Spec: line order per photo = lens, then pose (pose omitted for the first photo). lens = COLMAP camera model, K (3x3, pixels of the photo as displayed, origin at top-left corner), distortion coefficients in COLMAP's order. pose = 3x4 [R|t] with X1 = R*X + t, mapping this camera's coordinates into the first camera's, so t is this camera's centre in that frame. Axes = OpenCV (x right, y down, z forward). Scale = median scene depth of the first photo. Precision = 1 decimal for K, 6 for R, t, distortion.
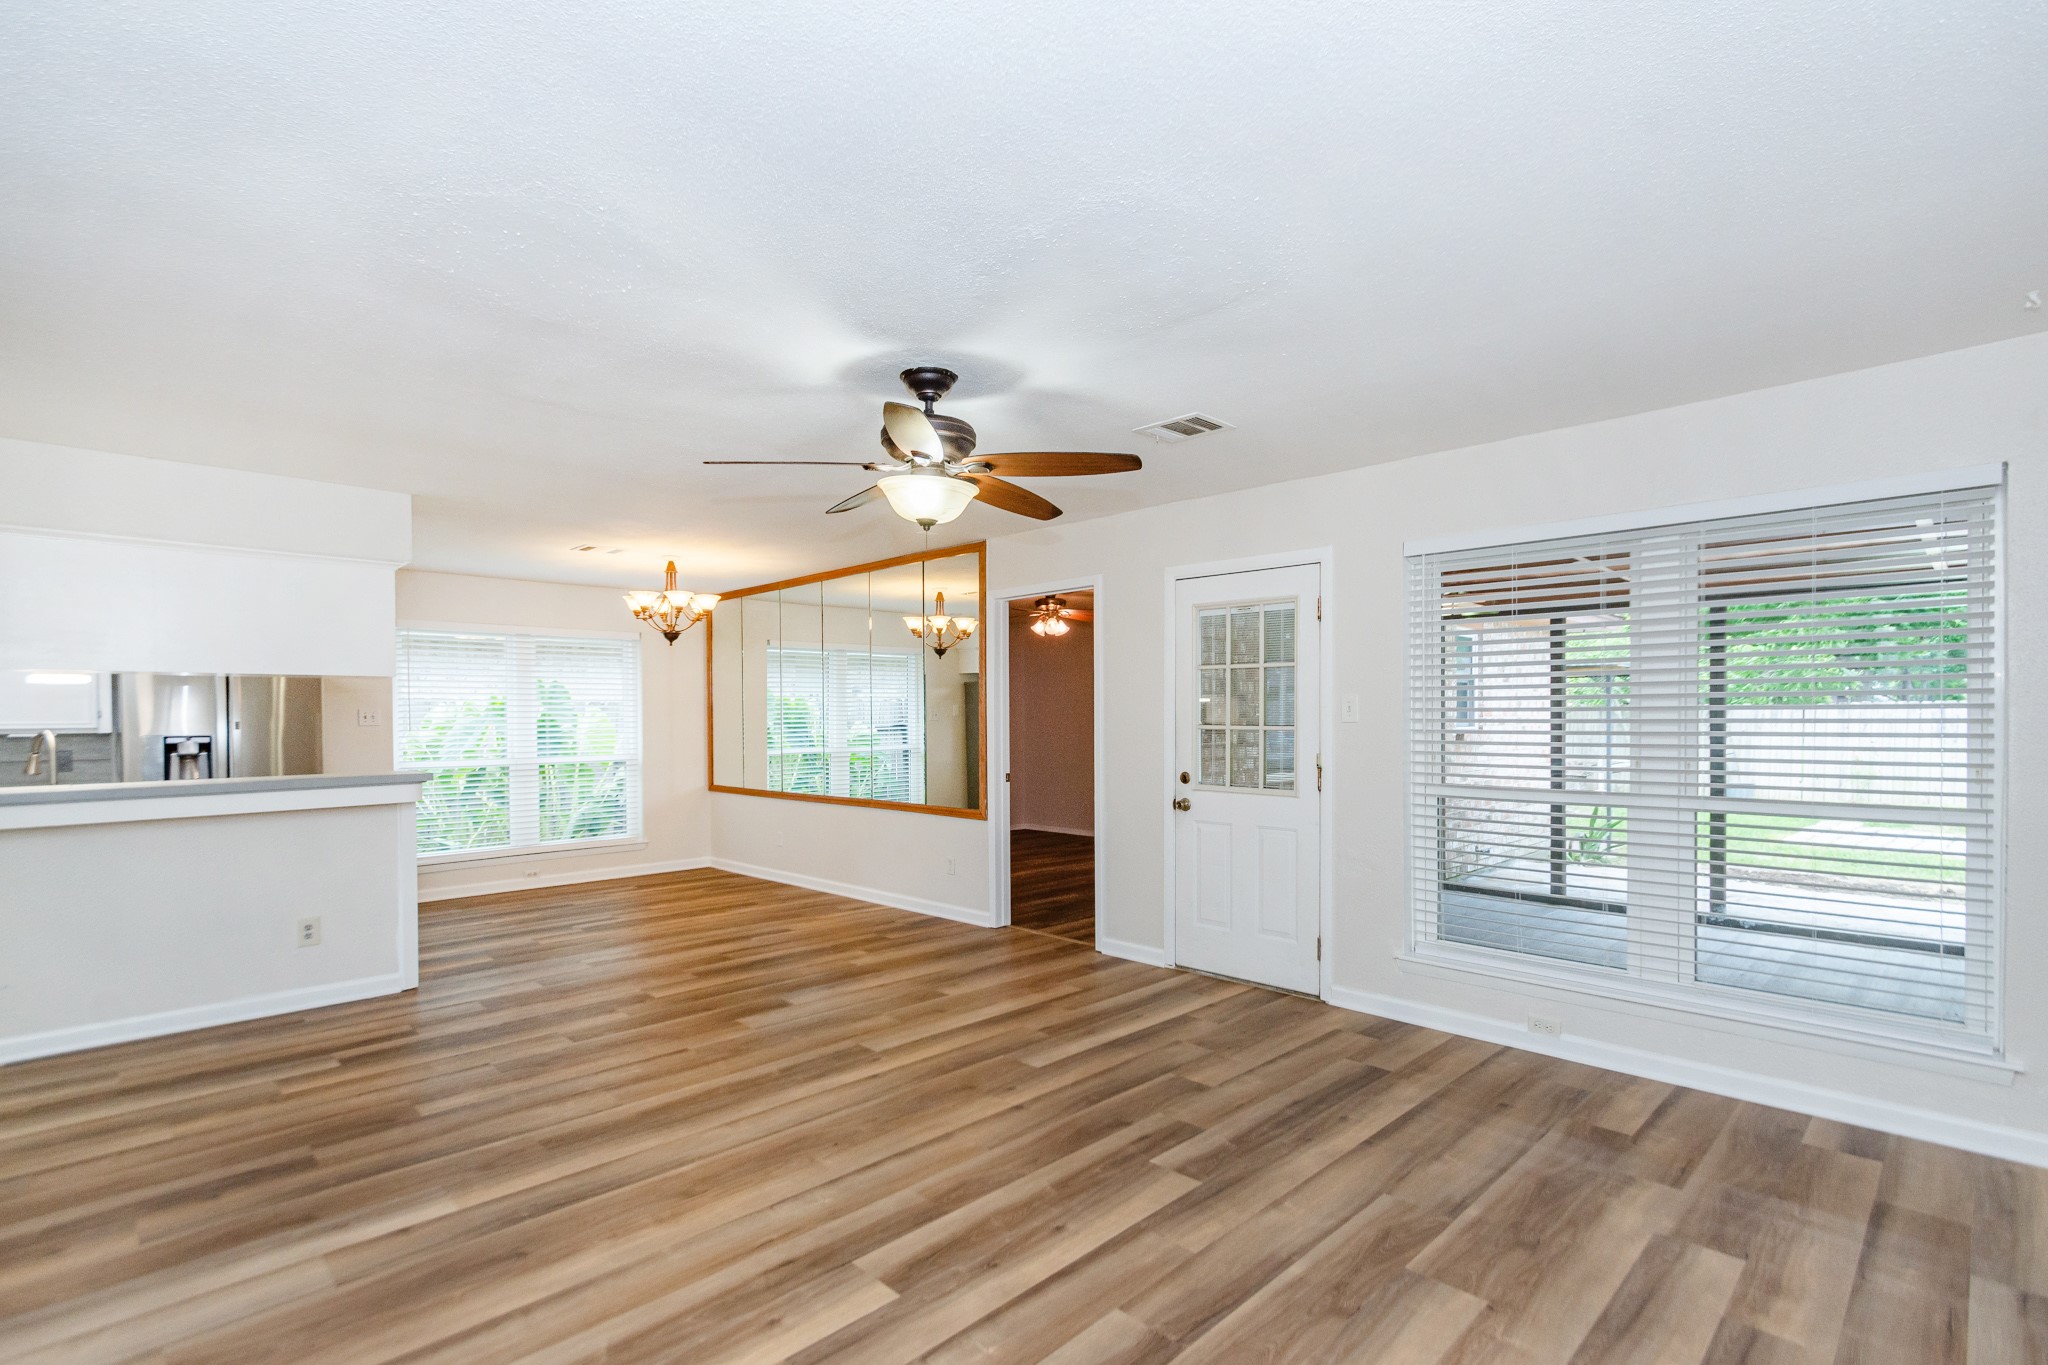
lens RADIAL K [[947.7, 0, 1022.7], [0, 947.7, 733.0], [0, 0, 1]] dist [0.000111, -0.000360]
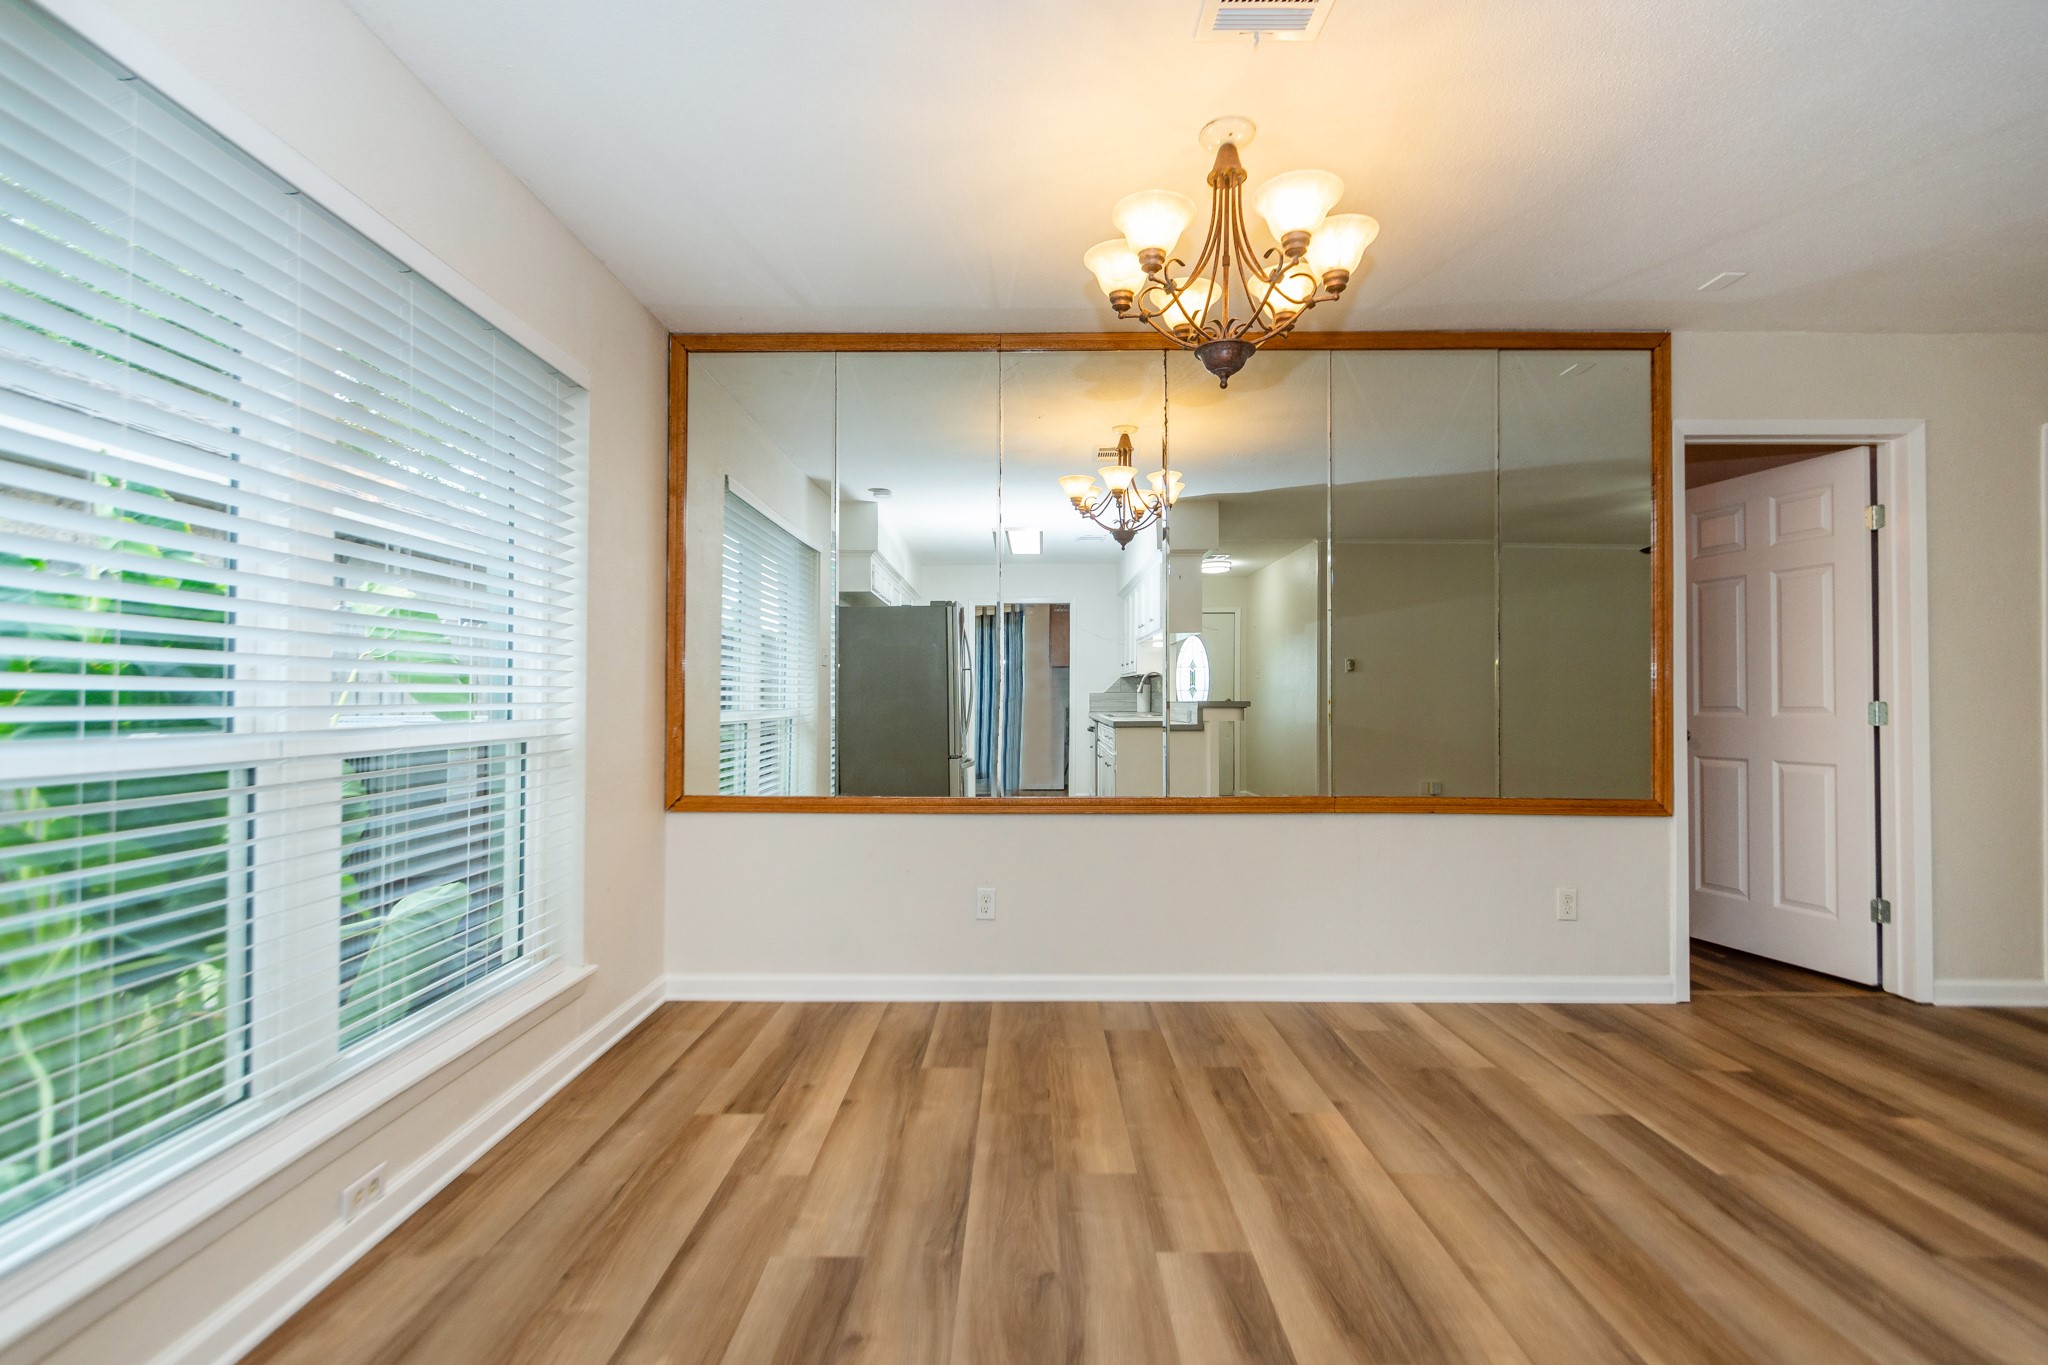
lens RADIAL K [[917.3, 0, 1024.0], [0, 917.3, 682.5], [0, 0, 1]] dist [-0.000048, -0.000643]
pose [[0.699951, 0.020074, 0.713909, -1.214961], [0.004099, 0.999476, -0.032123, 0.047653], [-0.714180, 0.025411, 0.699501, 1.515029]]
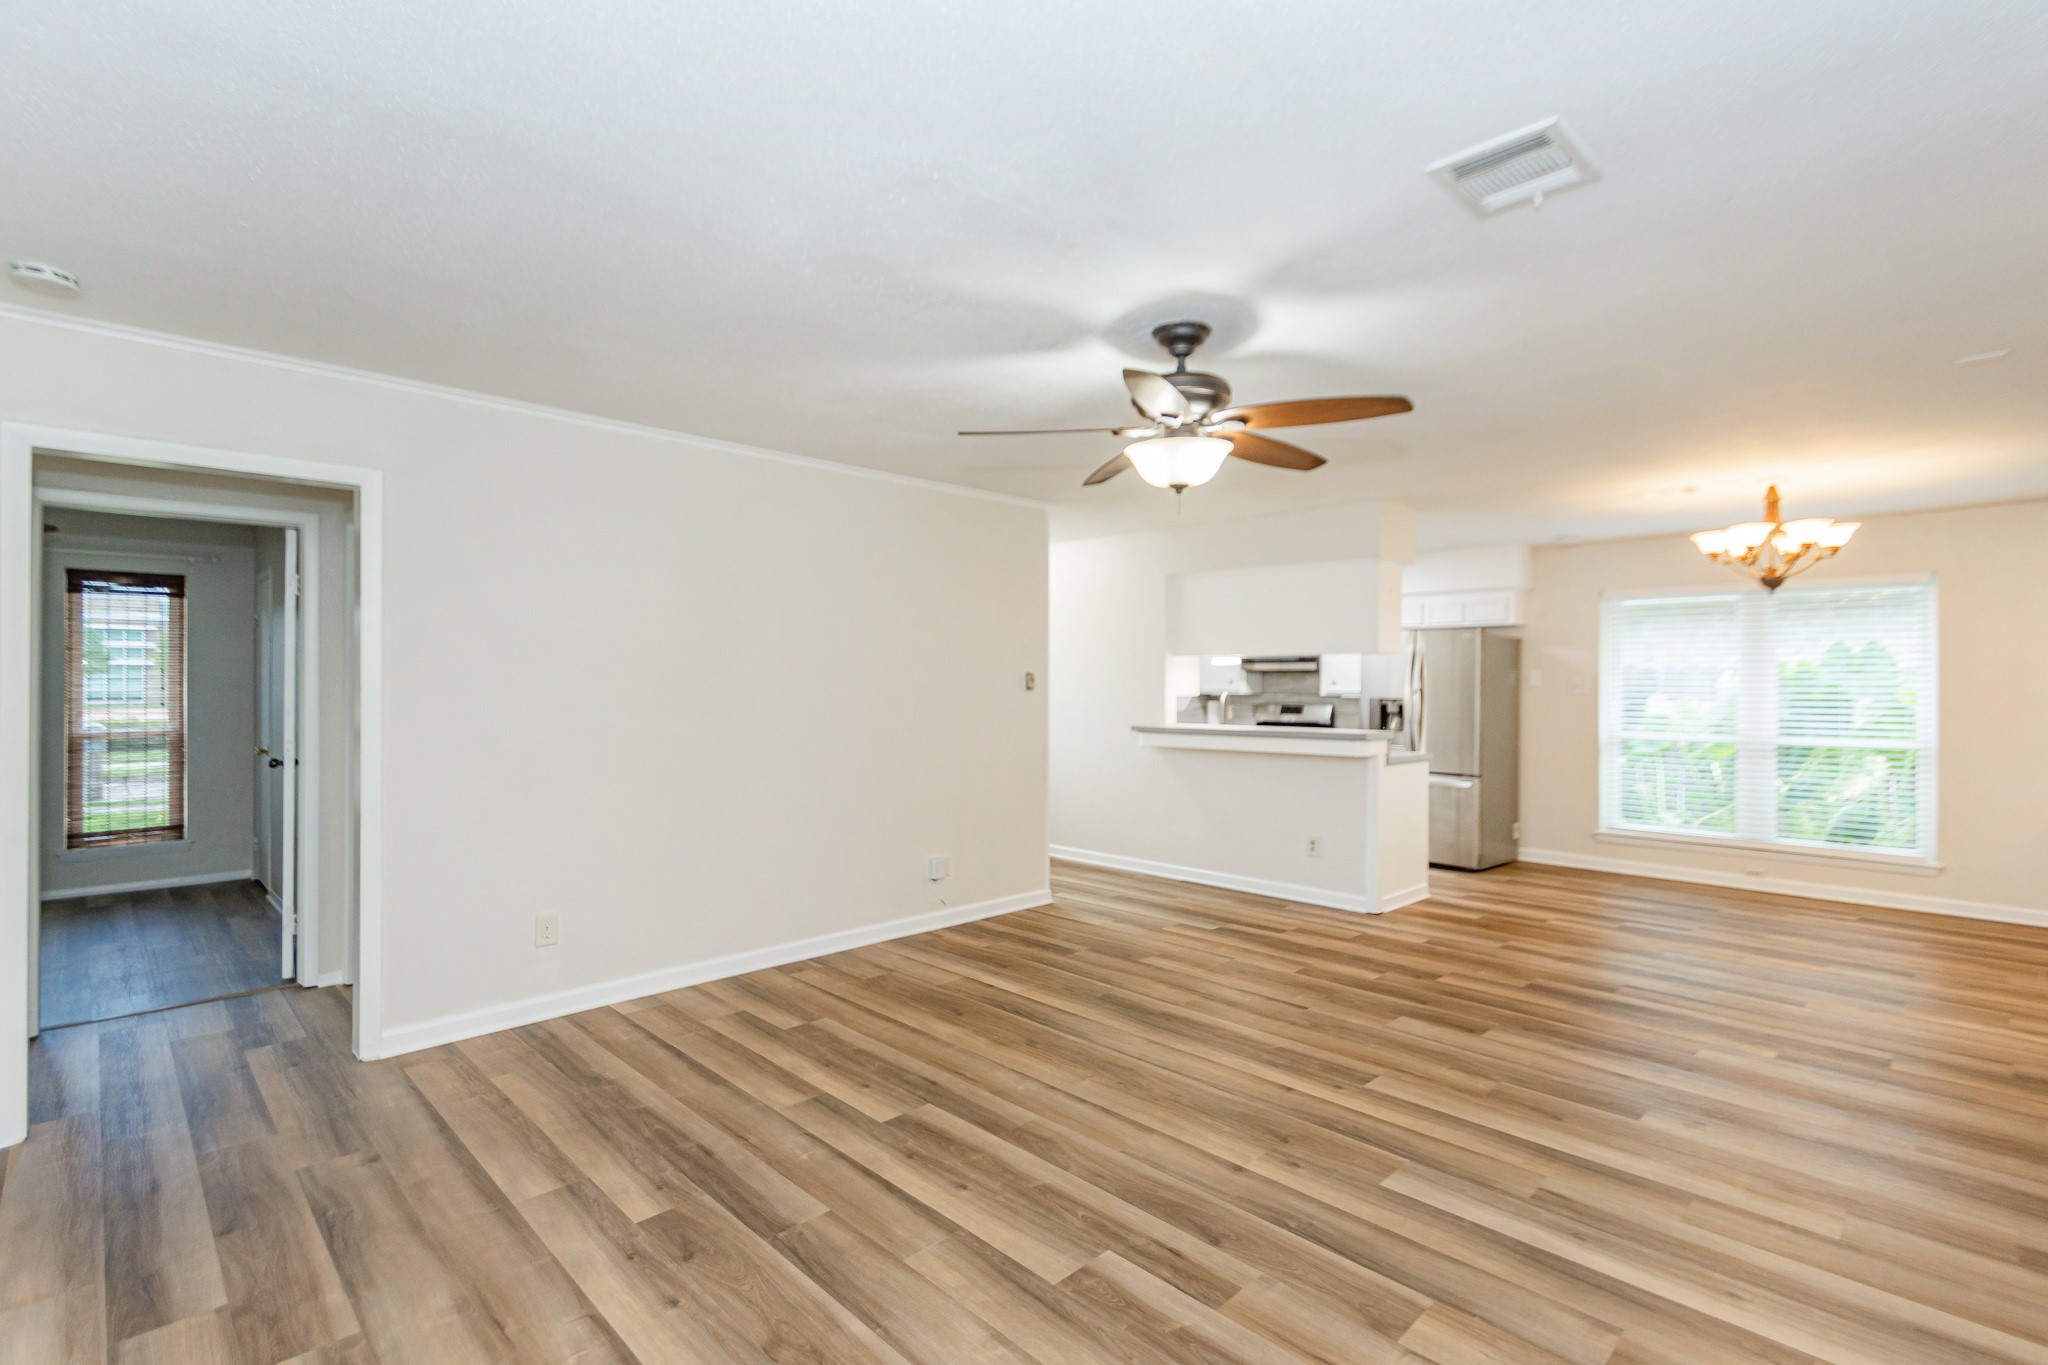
lens RADIAL K [[972.7, 0, 1024.0], [0, 972.7, 682.5], [0, 0, 1]] dist [0.001094, -0.000651]
pose [[-0.011596, 0.005654, -0.999917, 0.768587], [-0.024337, 0.999686, 0.005935, -0.022909], [0.999637, 0.024404, -0.011455, 0.750280]]
